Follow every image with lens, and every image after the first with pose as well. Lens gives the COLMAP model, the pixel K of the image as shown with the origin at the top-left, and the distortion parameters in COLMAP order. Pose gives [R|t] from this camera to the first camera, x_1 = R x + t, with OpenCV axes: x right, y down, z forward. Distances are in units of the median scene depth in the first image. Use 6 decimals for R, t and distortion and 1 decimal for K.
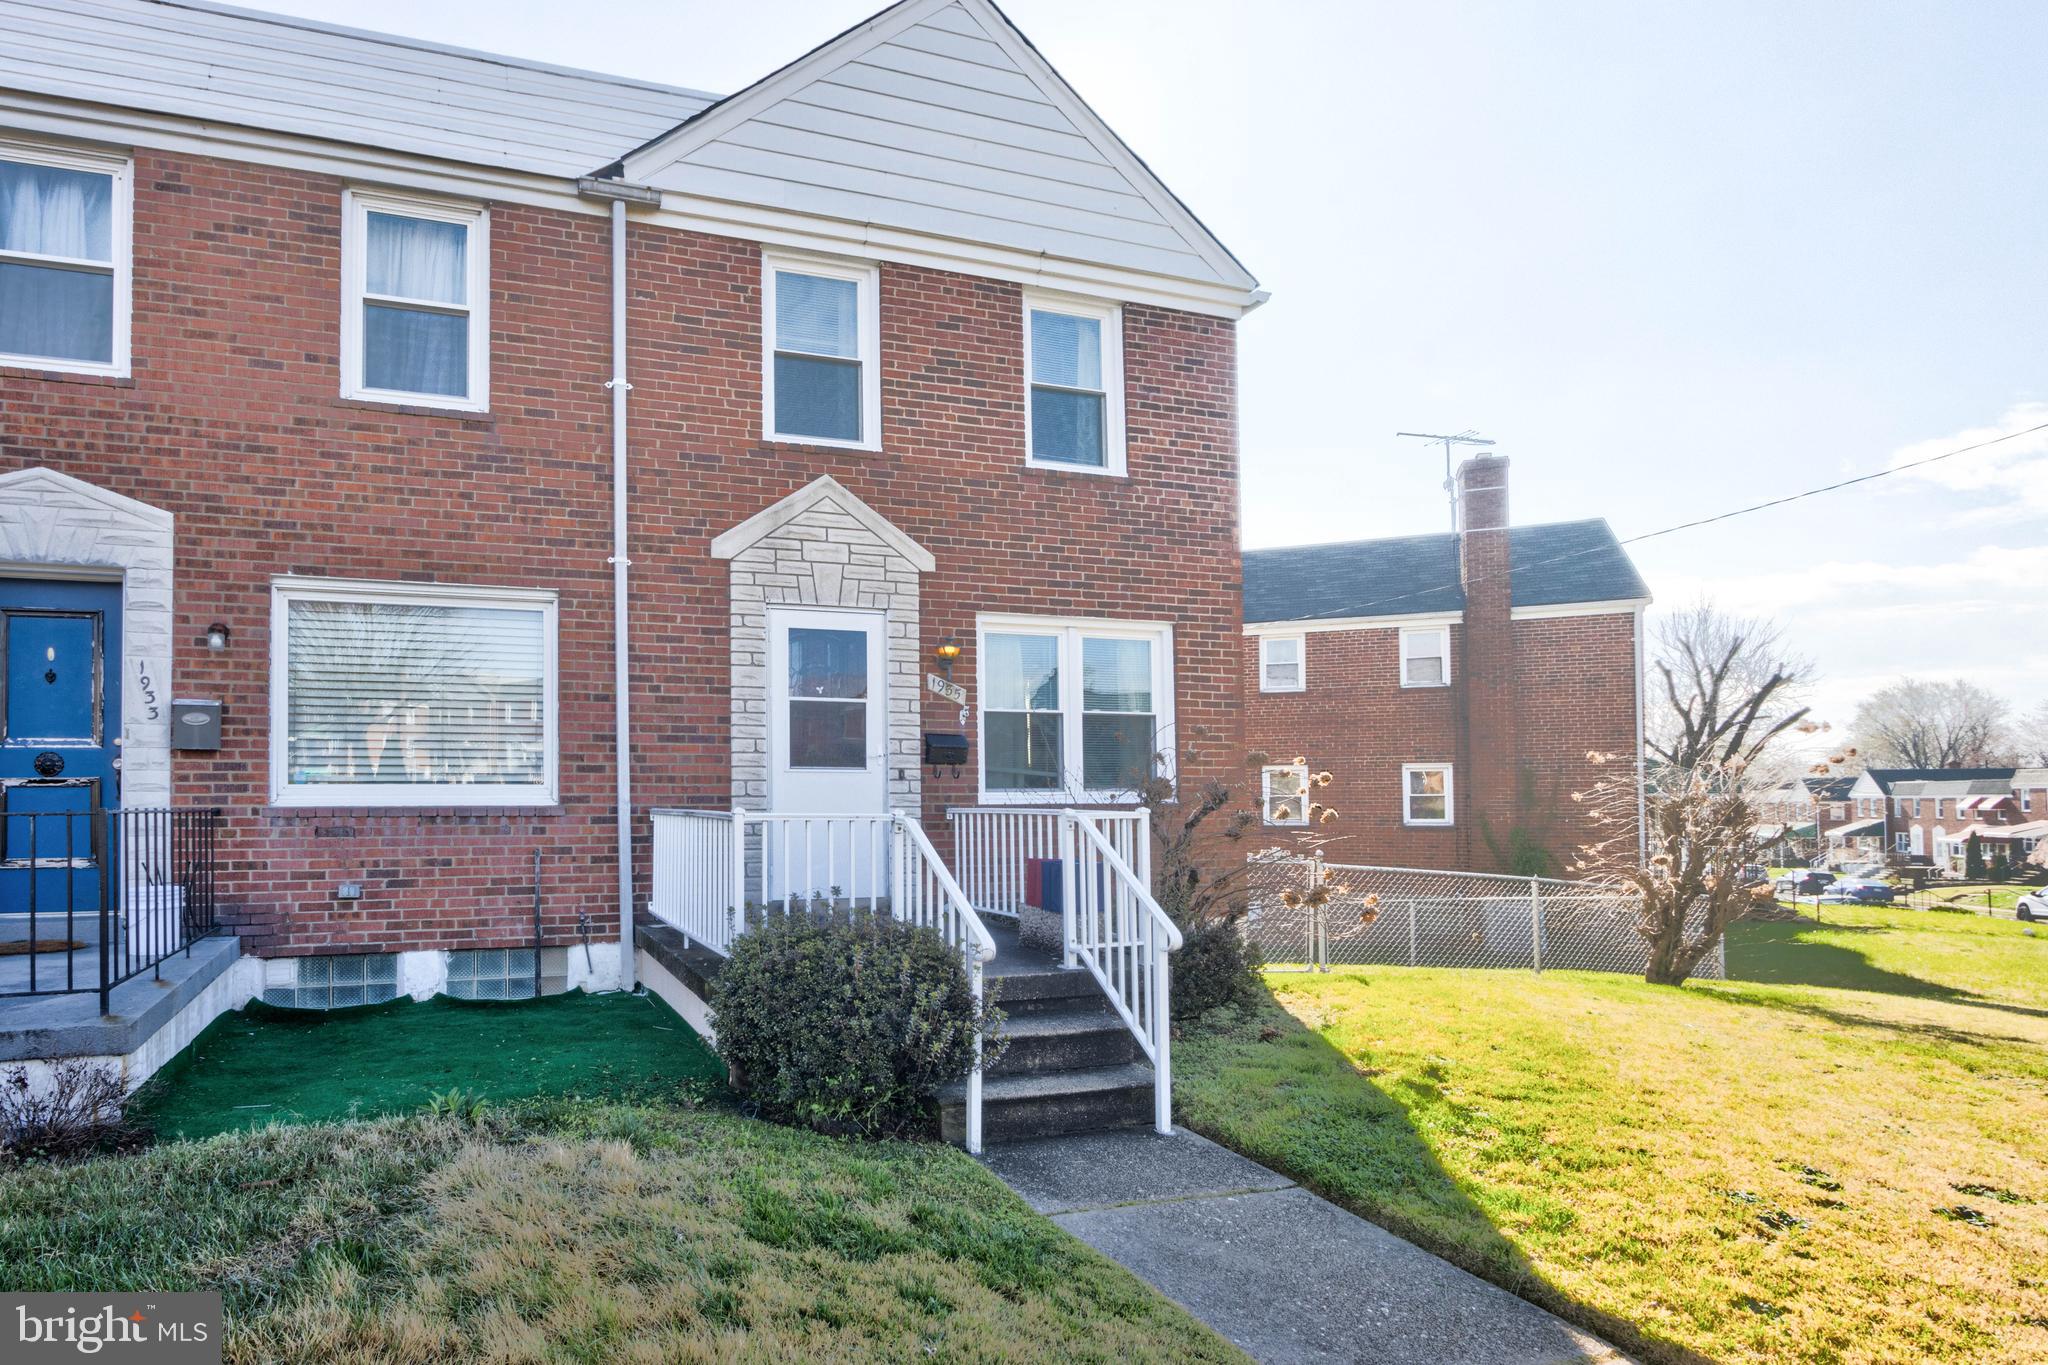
lens RADIAL K [[945.5, 0, 1023.7], [0, 945.5, 703.6], [0, 0, 1]] dist [-0.021583, 0.004245]
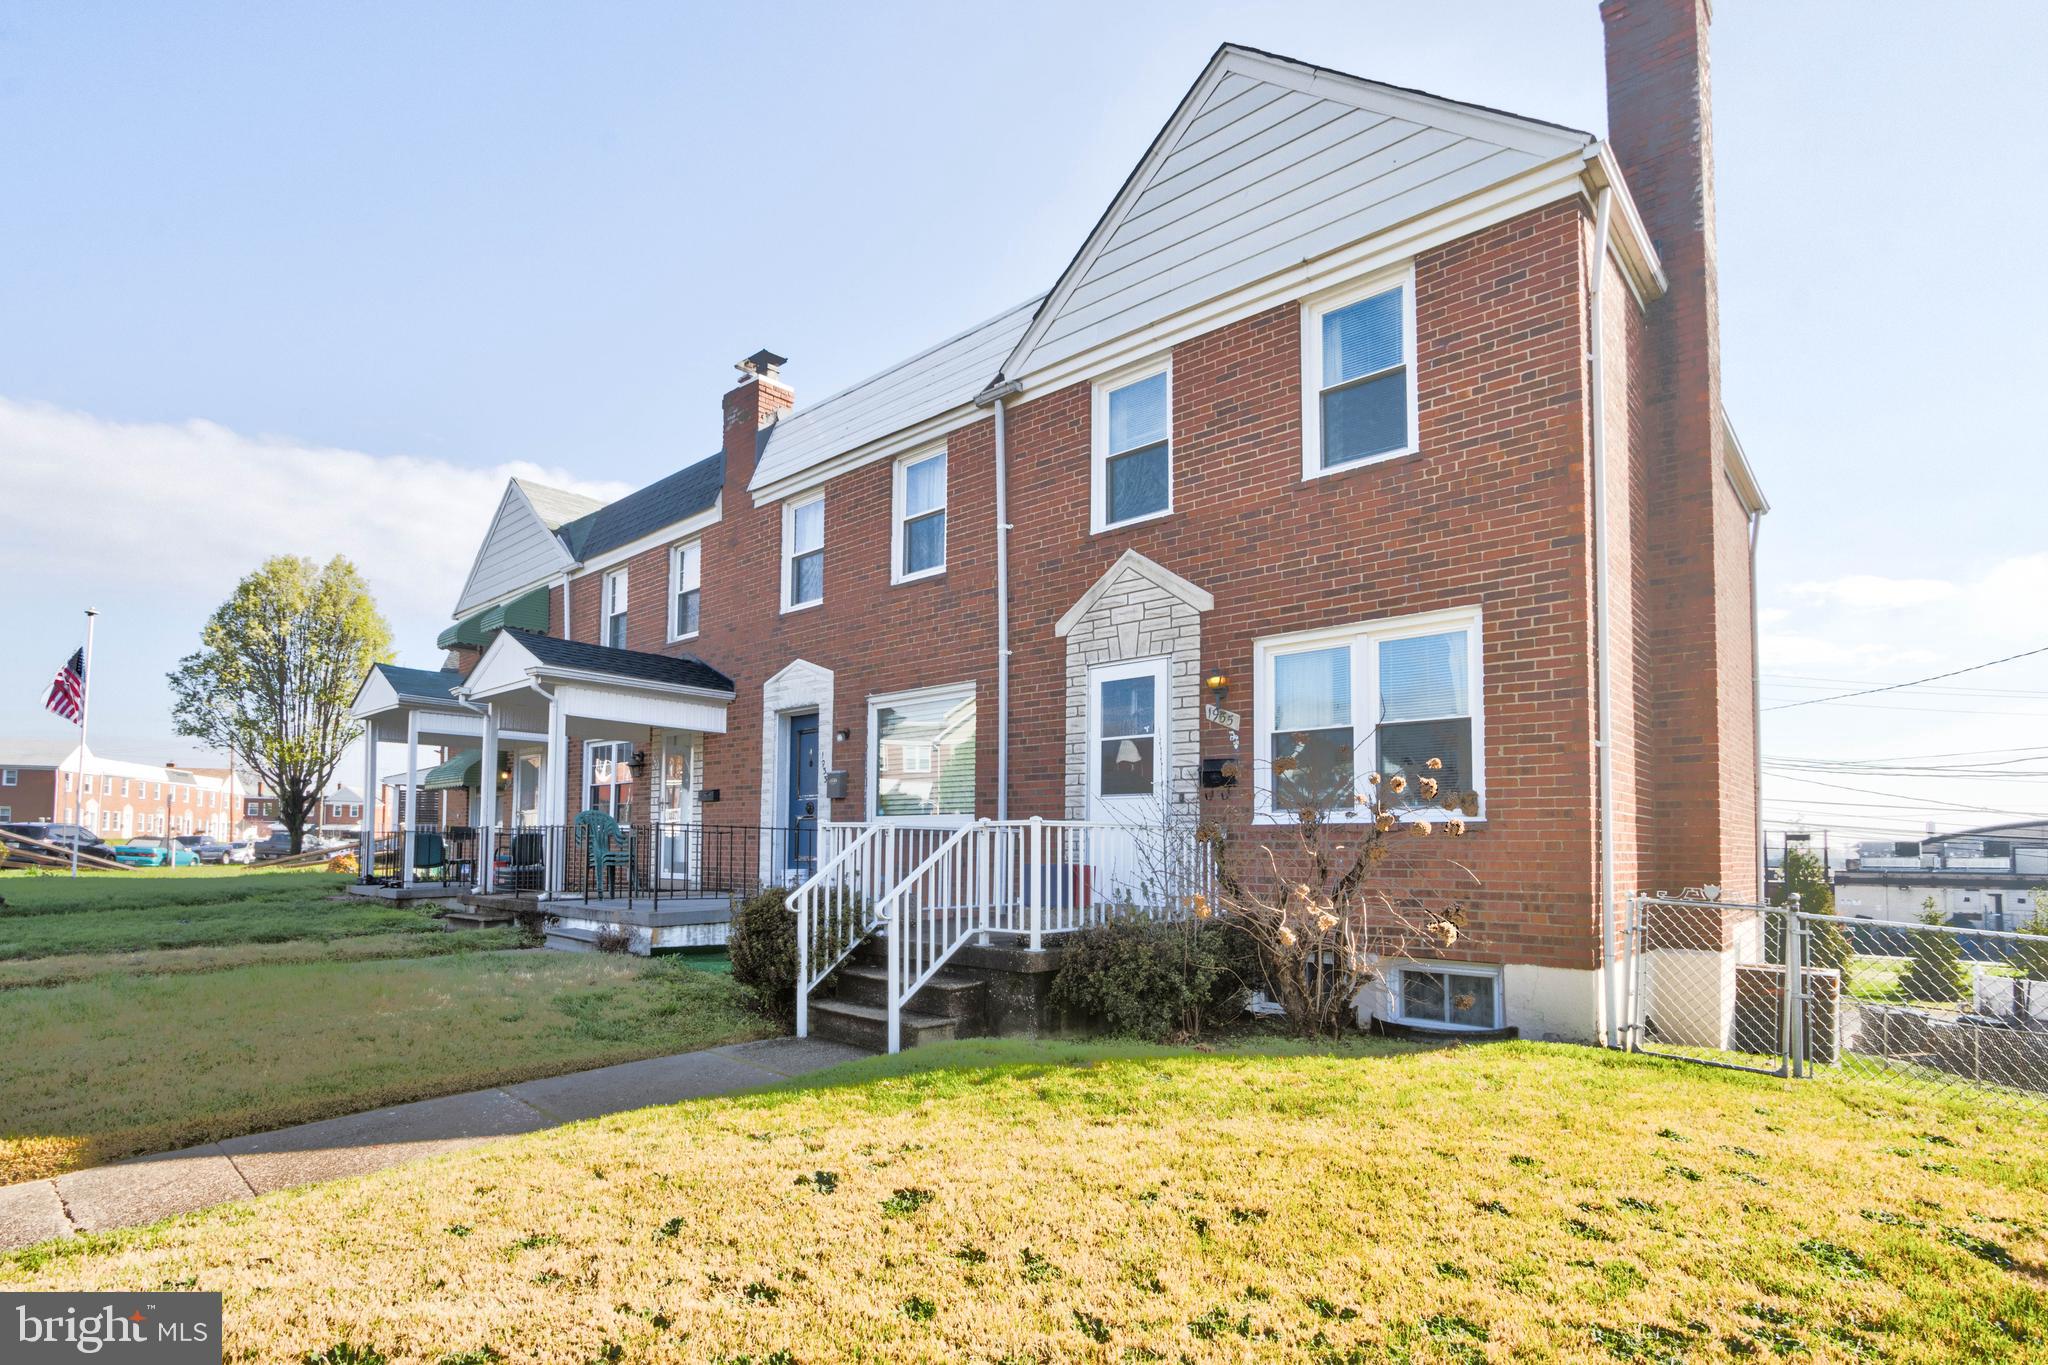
lens RADIAL K [[945.5, 0, 1023.2], [0, 945.5, 673.1], [0, 0, 1]] dist [-0.021583, 0.004245]
pose [[0.537478, -0.134977, -0.832405, 0.696275], [0.098660, 0.990393, -0.096891, 0.017108], [0.837486, -0.030049, 0.545632, 0.224619]]
